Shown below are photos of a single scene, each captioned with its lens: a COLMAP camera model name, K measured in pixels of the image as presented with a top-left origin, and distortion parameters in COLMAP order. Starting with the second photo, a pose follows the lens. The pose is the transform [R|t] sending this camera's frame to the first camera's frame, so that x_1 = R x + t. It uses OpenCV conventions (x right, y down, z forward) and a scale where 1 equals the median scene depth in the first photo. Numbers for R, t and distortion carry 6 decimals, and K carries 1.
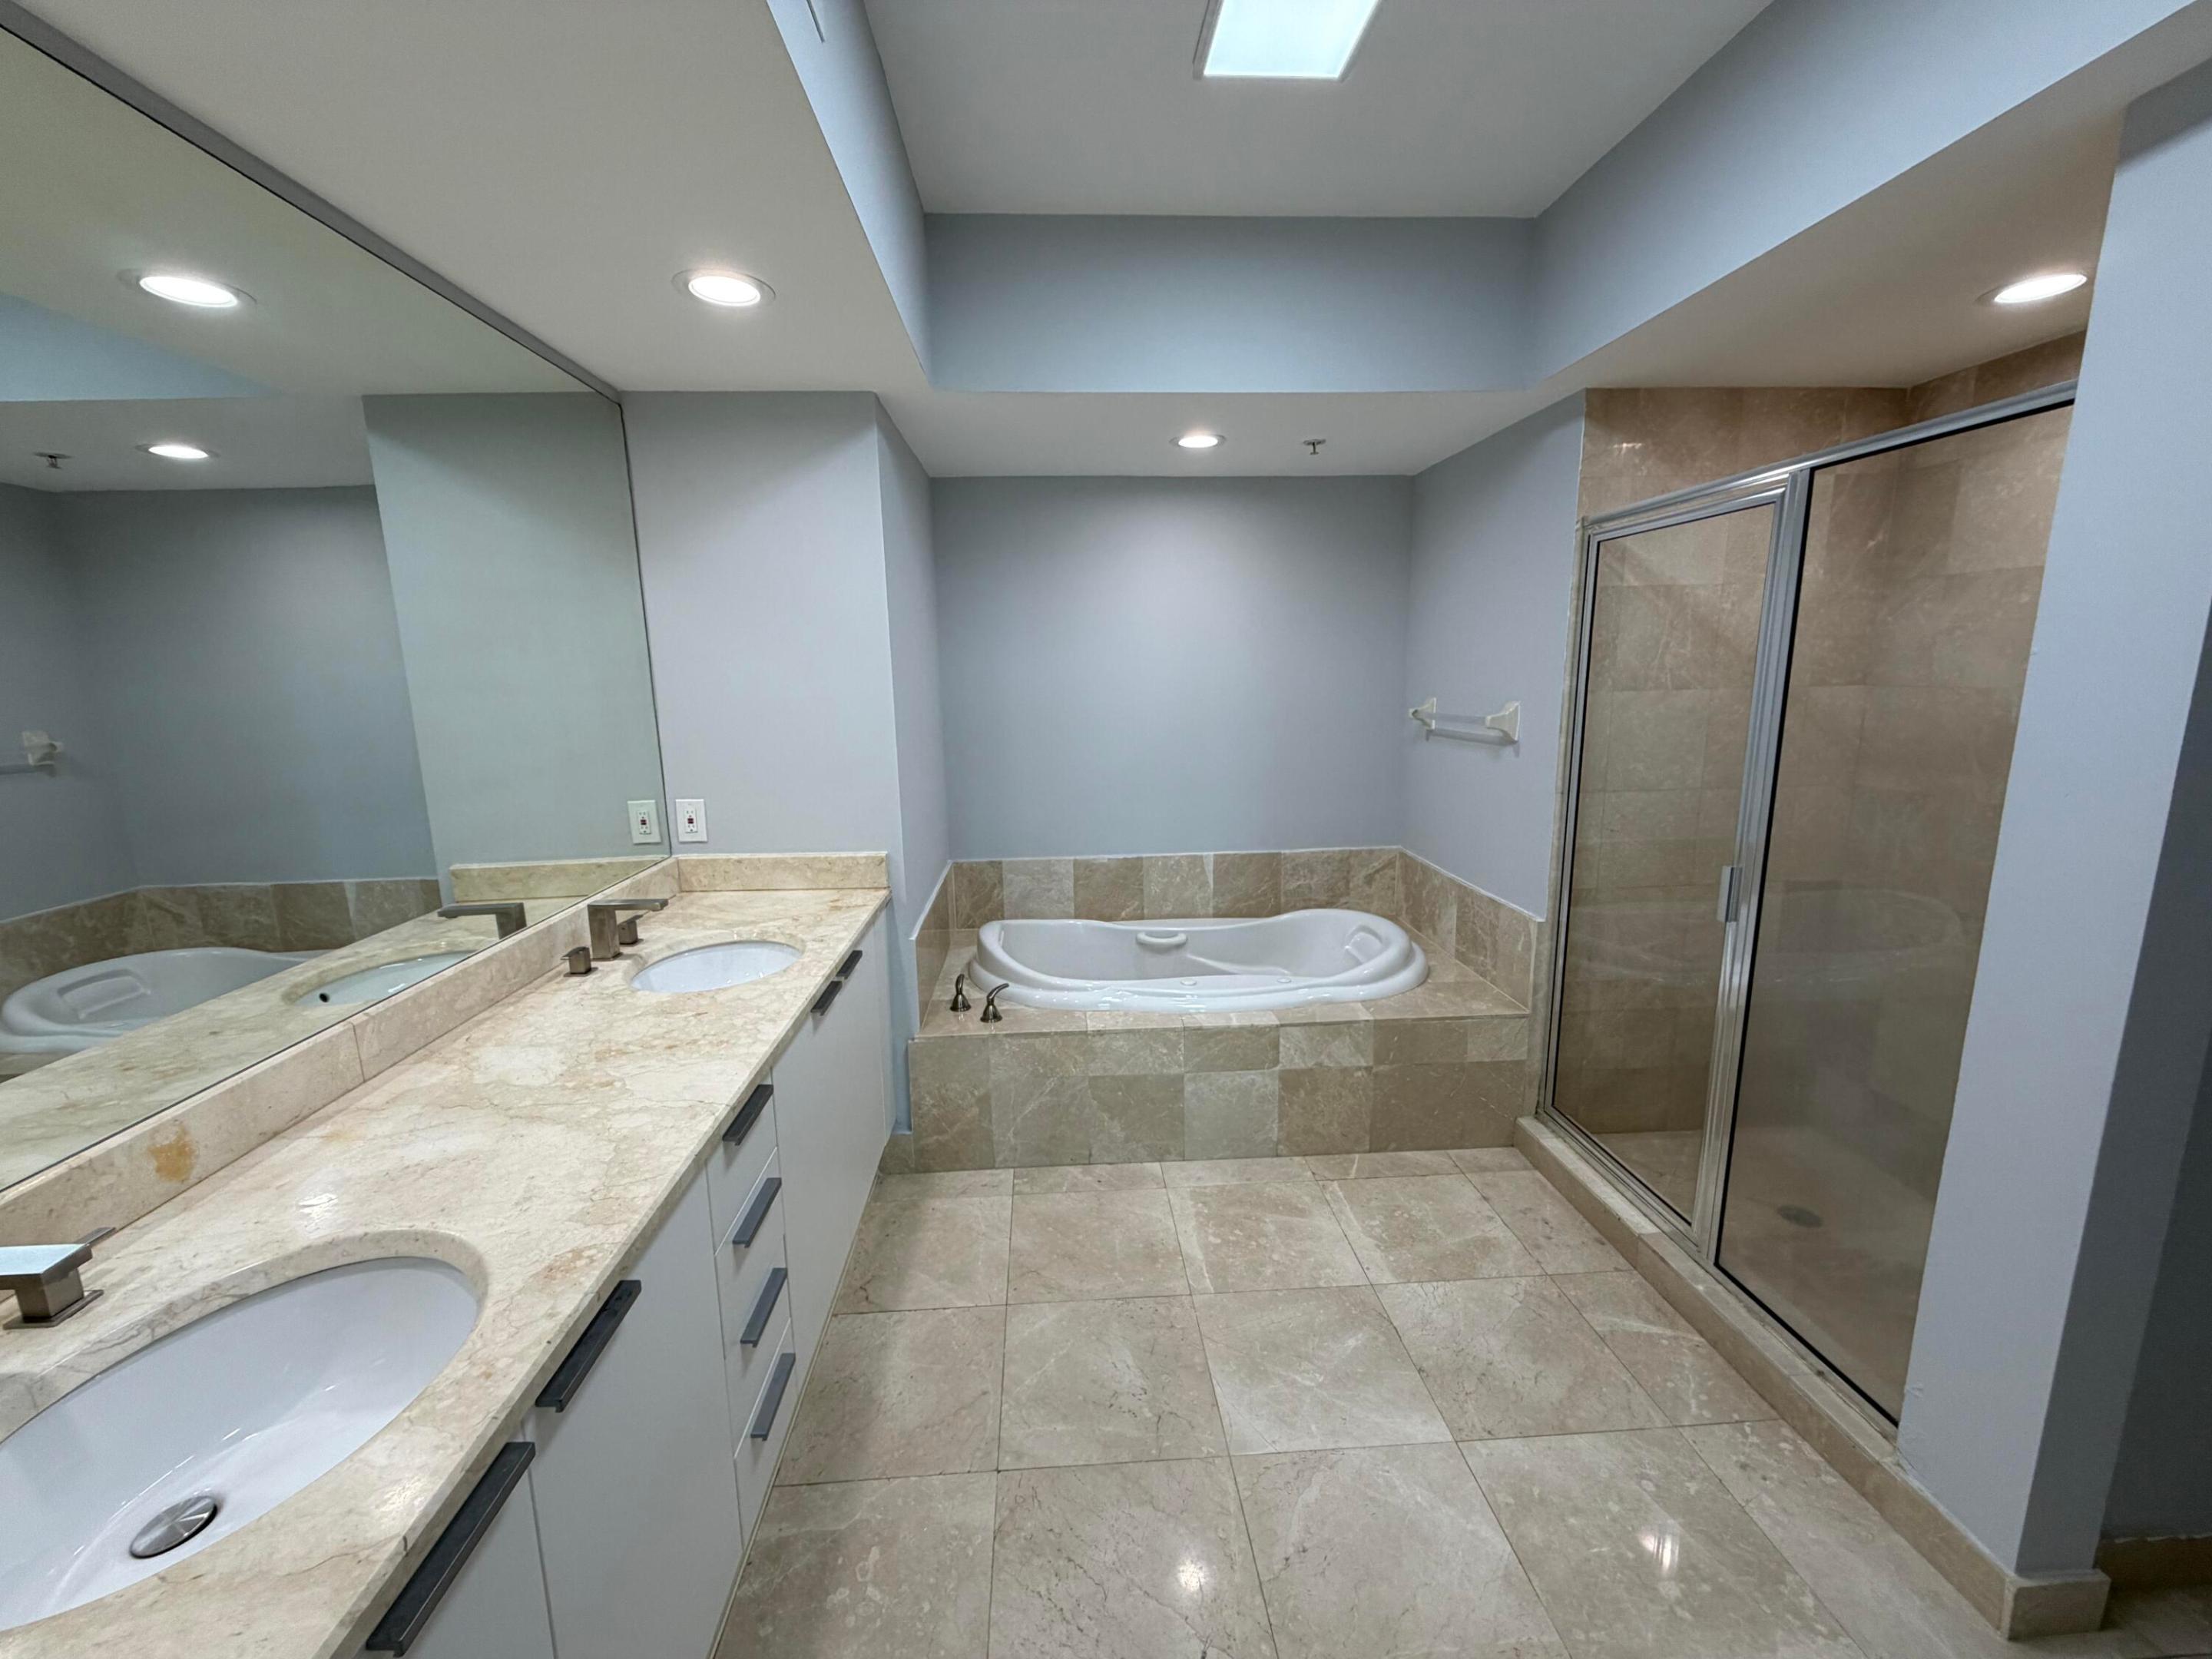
lens RADIAL K [[899.0, 0, 1105.7], [0, 899.0, 828.5], [0, 0, 1]] dist [0.006934, -0.000446]
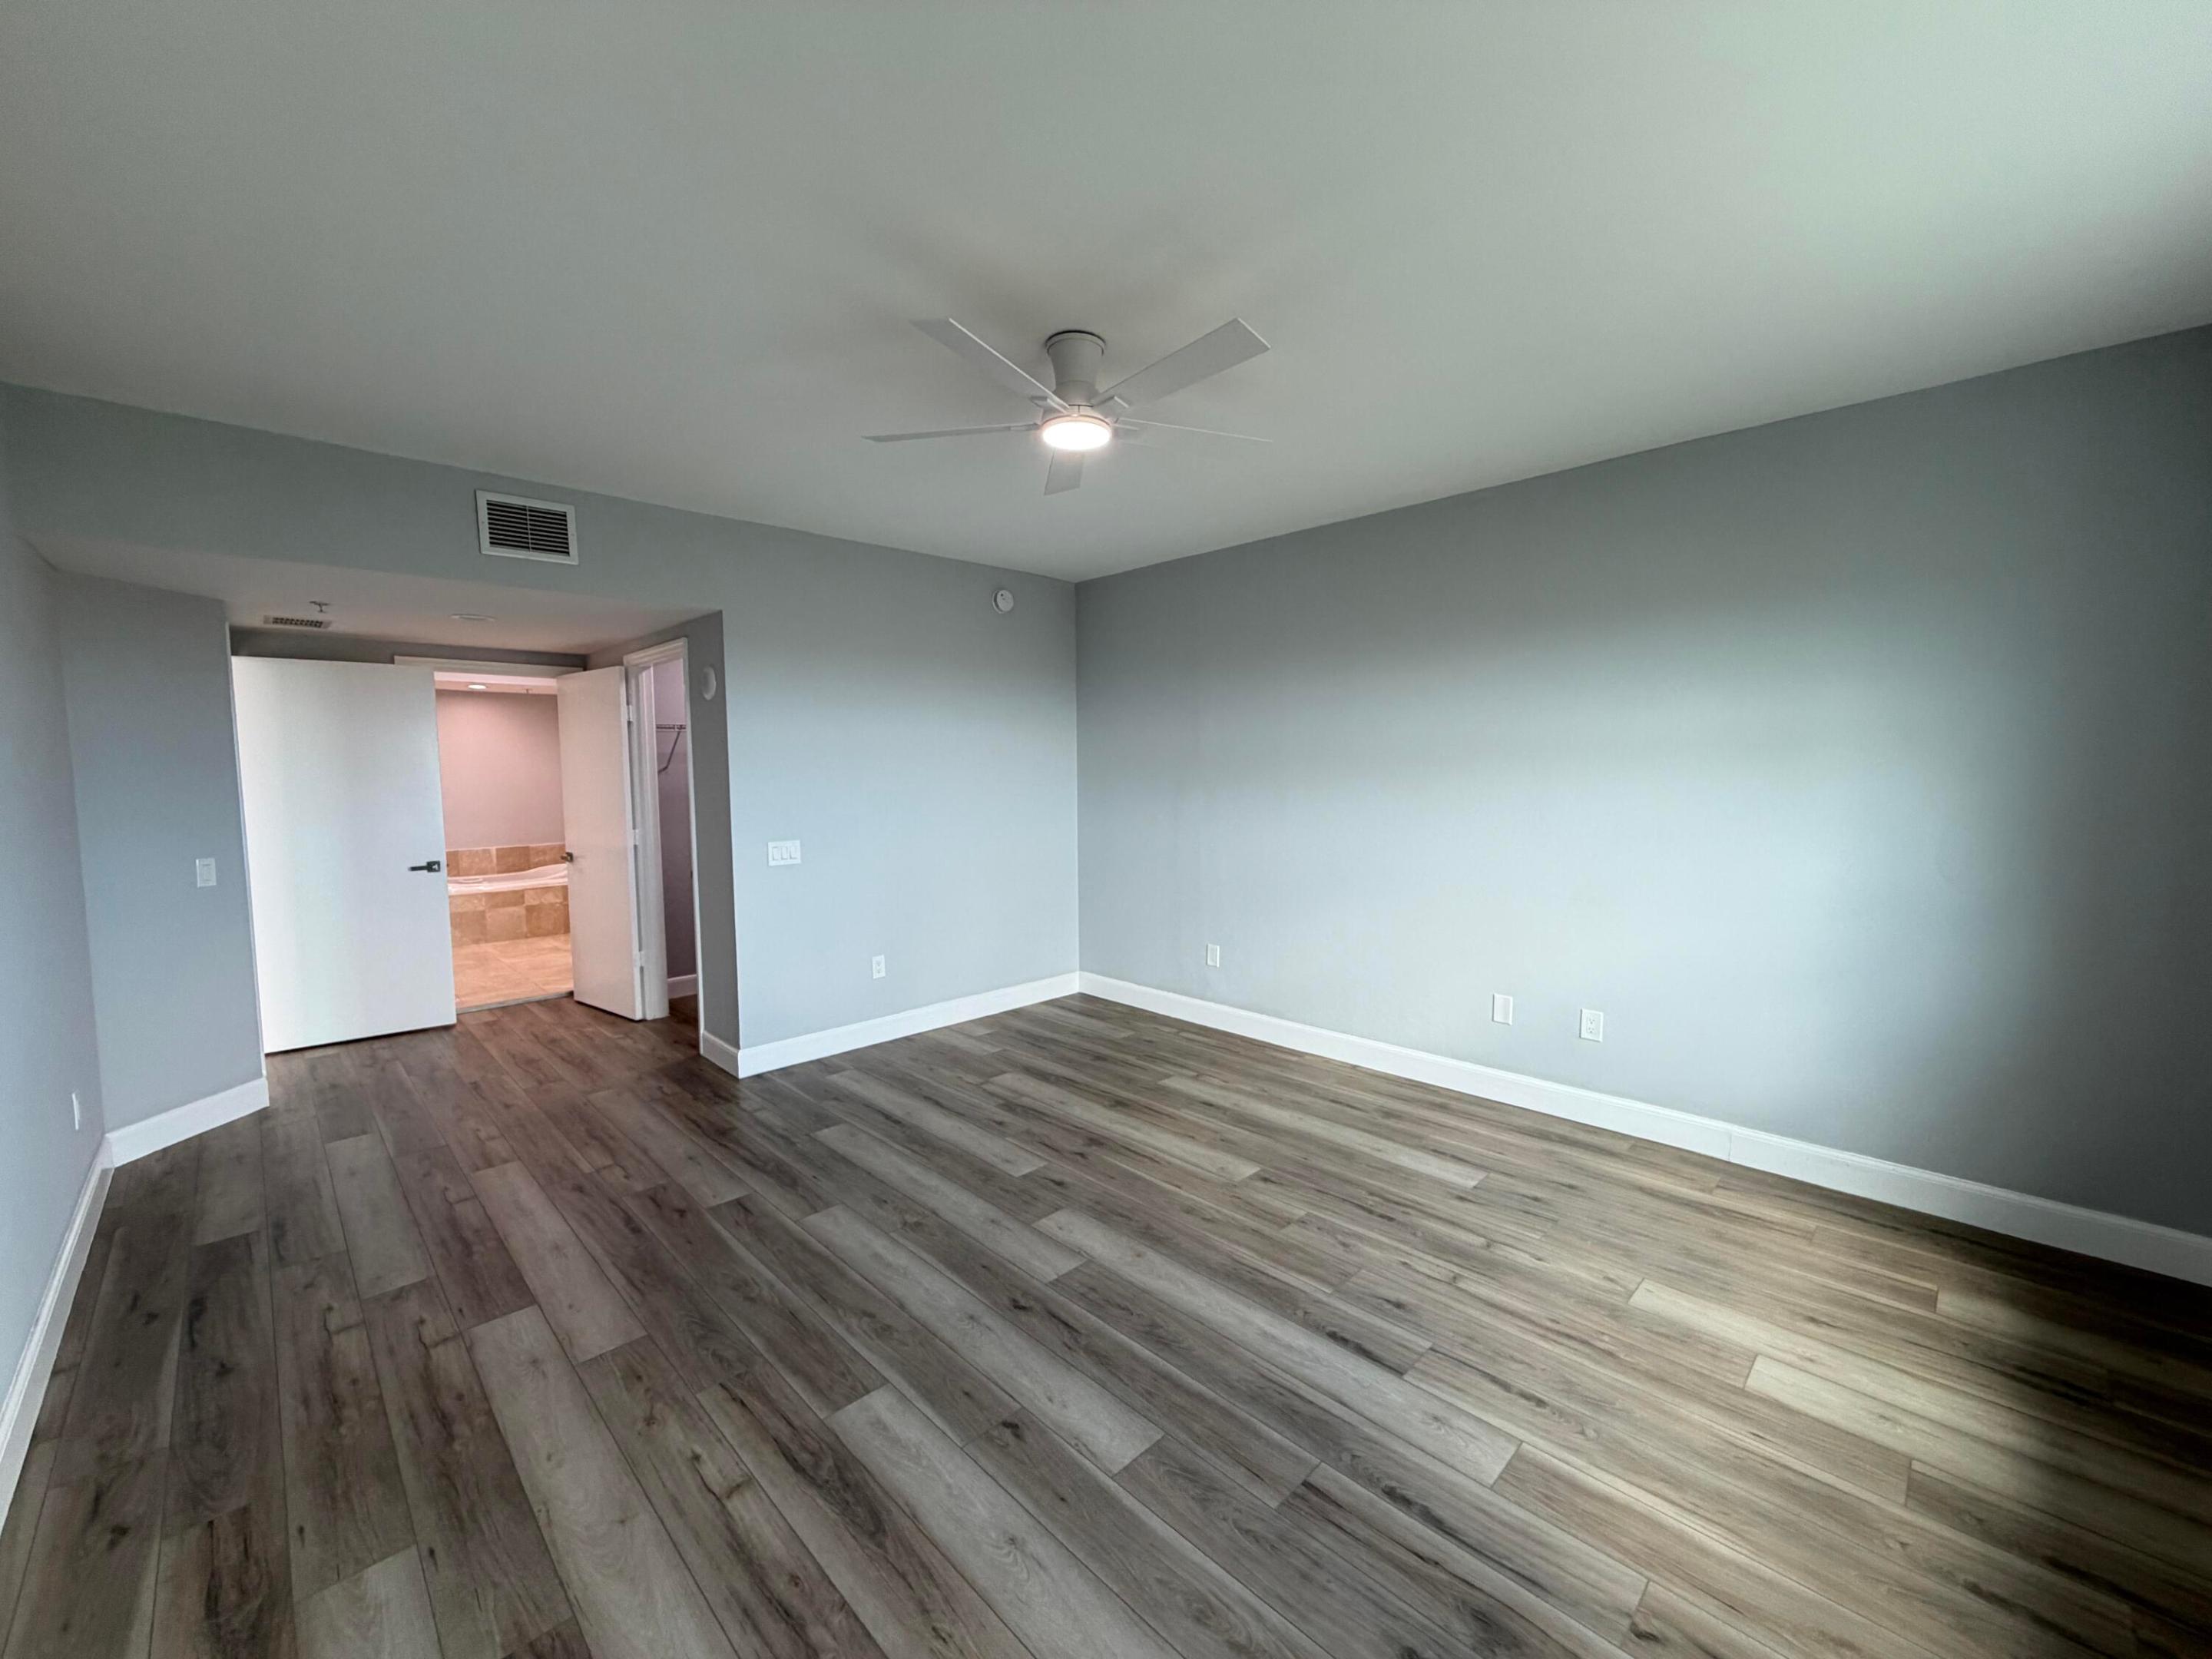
lens RADIAL K [[899.0, 0, 1102.2], [0, 899.0, 831.5], [0, 0, 1]] dist [0.006934, -0.000446]
pose [[0.762155, -0.042462, 0.646000, -0.254640], [0.116383, 0.990577, -0.072198, 0.457695], [-0.636847, 0.130210, 0.759915, -2.403680]]
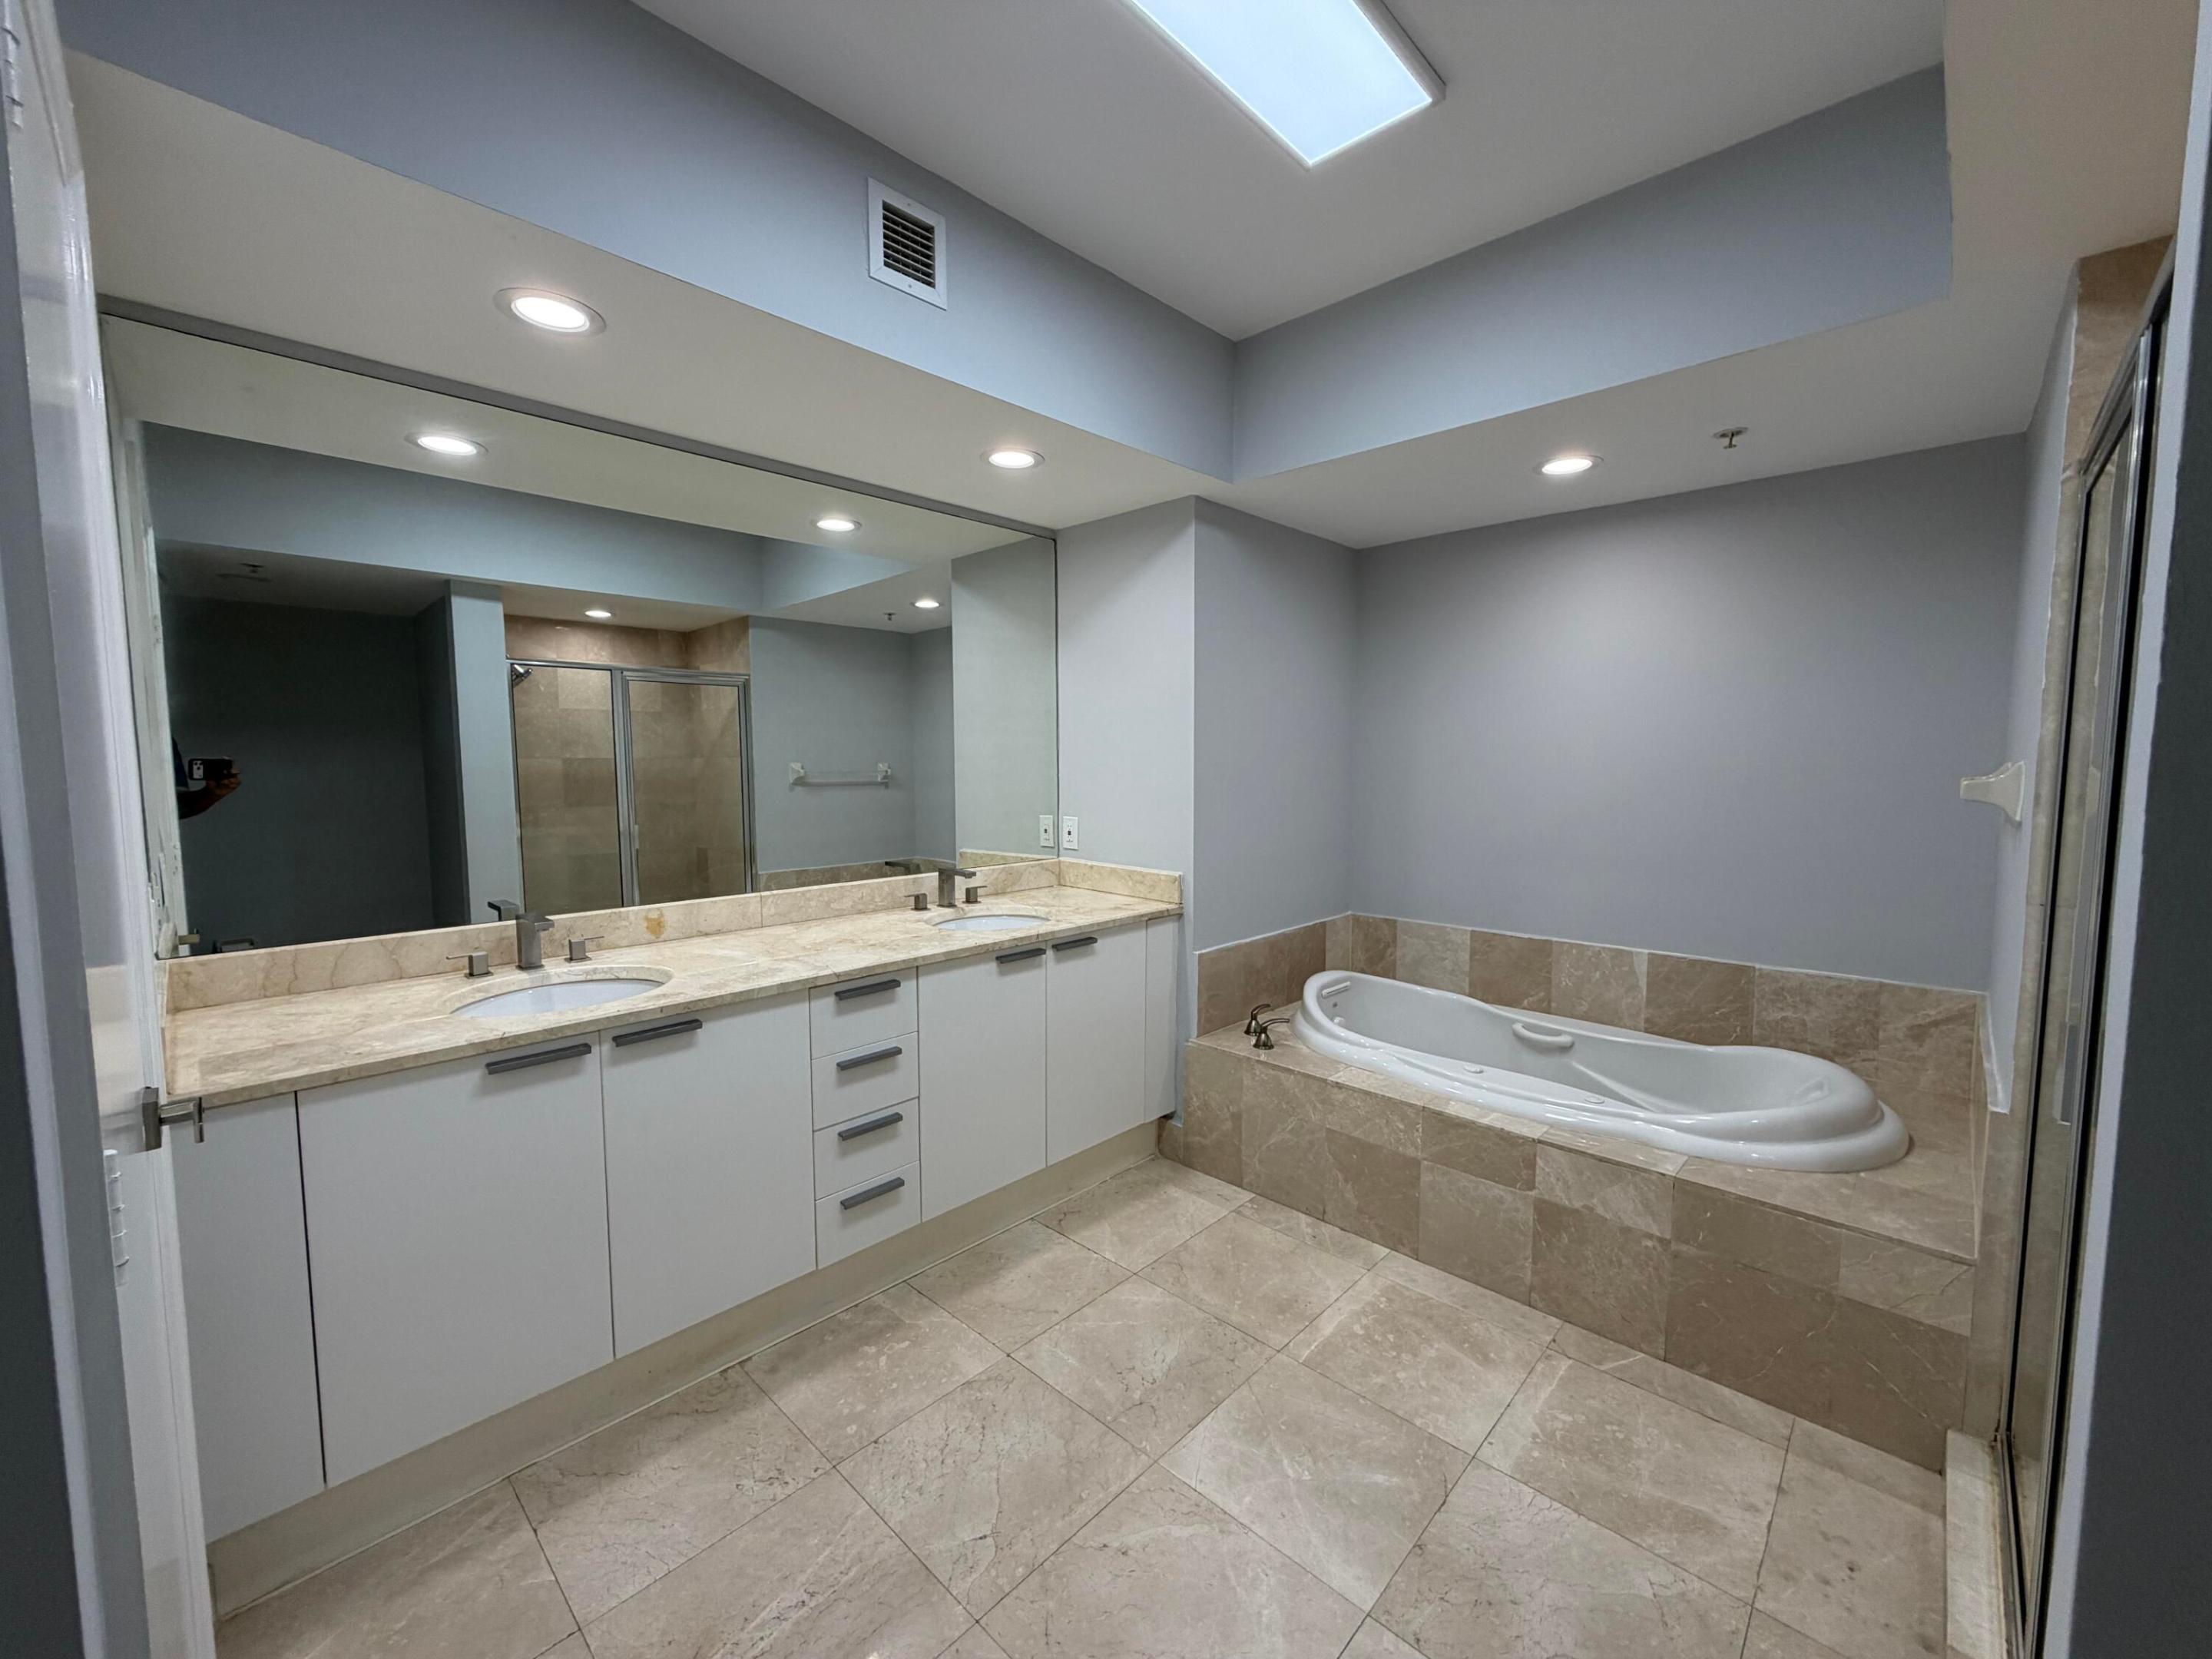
lens RADIAL K [[899.0, 0, 1084.4], [0, 899.0, 825.0], [0, 0, 1]] dist [0.006934, -0.000446]
pose [[0.667865, 0.071847, -0.740806, 0.504845], [-0.142266, 0.989301, -0.032312, 0.018721], [0.730559, 0.126972, 0.670941, 0.106754]]
